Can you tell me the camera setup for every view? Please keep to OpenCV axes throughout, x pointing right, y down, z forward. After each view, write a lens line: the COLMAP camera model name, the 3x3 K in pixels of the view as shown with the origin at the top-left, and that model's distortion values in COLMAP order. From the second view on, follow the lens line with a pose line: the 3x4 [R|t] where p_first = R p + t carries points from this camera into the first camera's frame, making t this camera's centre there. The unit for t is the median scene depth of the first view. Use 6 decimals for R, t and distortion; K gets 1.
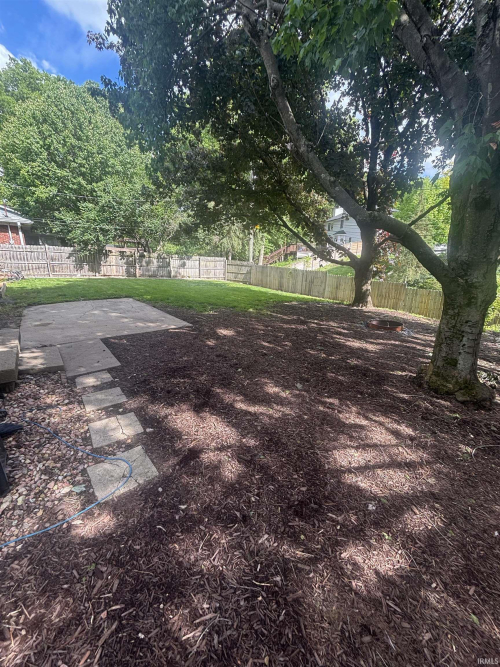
lens RADIAL K [[271.0, 0, 247.2], [0, 271.0, 335.4], [0, 0, 1]] dist [0.001254, -0.000039]
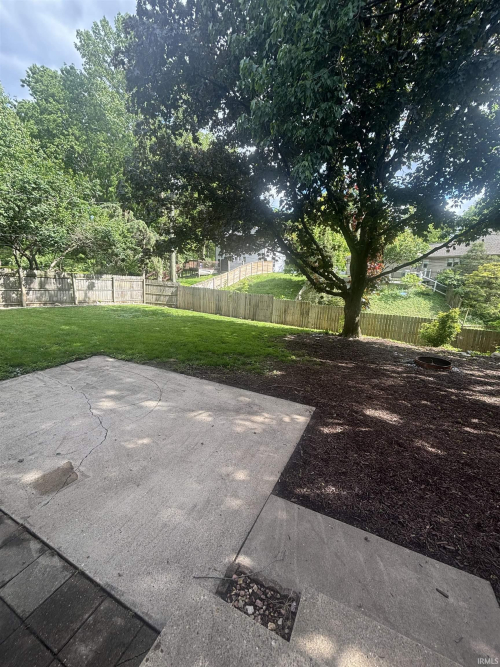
lens RADIAL K [[271.0, 0, 251.2], [0, 271.0, 332.2], [0, 0, 1]] dist [0.001254, -0.000039]
pose [[0.890477, -0.074476, 0.448891, -0.194886], [0.098715, 0.994639, -0.030801, -0.067402], [-0.444191, 0.071740, 0.893056, 0.136989]]
